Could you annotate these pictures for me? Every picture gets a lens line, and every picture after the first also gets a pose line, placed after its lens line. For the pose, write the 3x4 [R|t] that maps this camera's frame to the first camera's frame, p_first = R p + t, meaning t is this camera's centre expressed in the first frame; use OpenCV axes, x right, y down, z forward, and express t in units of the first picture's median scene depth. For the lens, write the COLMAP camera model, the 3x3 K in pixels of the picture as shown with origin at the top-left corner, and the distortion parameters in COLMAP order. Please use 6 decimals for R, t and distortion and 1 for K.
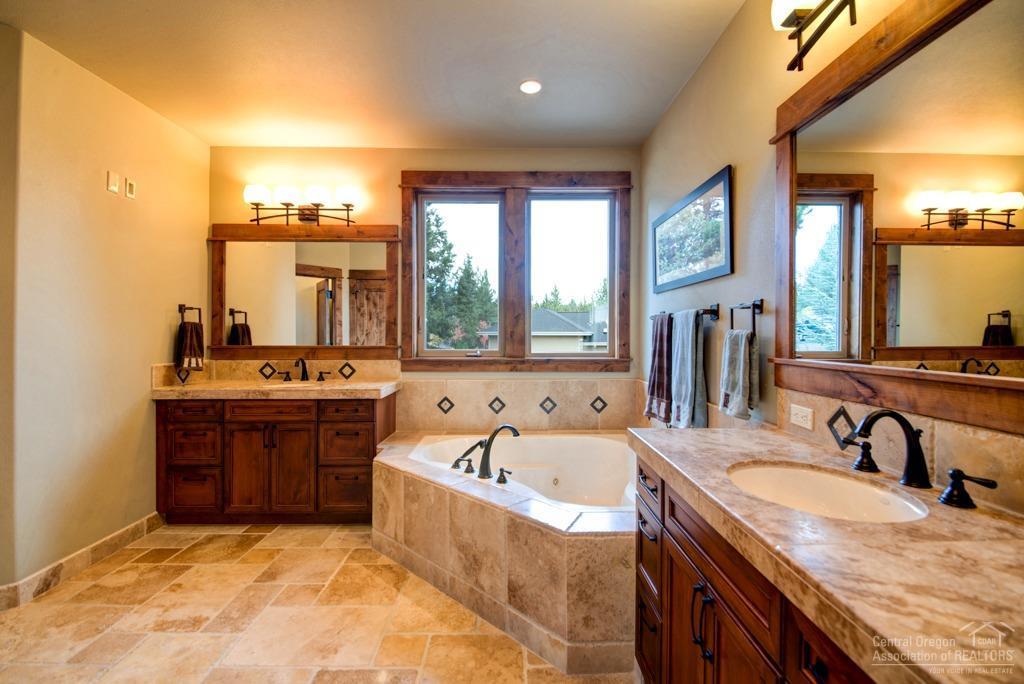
lens RADIAL K [[464.2, 0, 510.5], [0, 464.2, 334.9], [0, 0, 1]] dist [-0.000208, -0.000330]
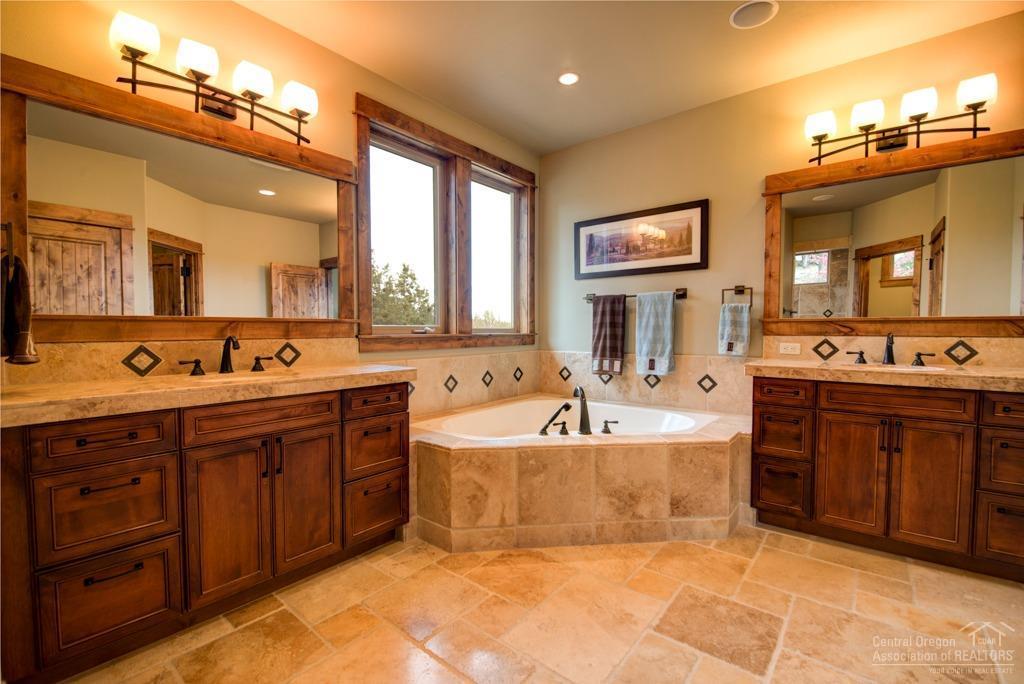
lens RADIAL K [[442.9, 0, 511.0], [0, 442.9, 349.2], [0, 0, 1]] dist [-0.009349, -0.001573]
pose [[0.639754, -0.035017, 0.767782, -0.761131], [0.005039, 0.999131, 0.041369, 0.051071], [-0.768563, -0.022597, 0.639374, 0.376999]]
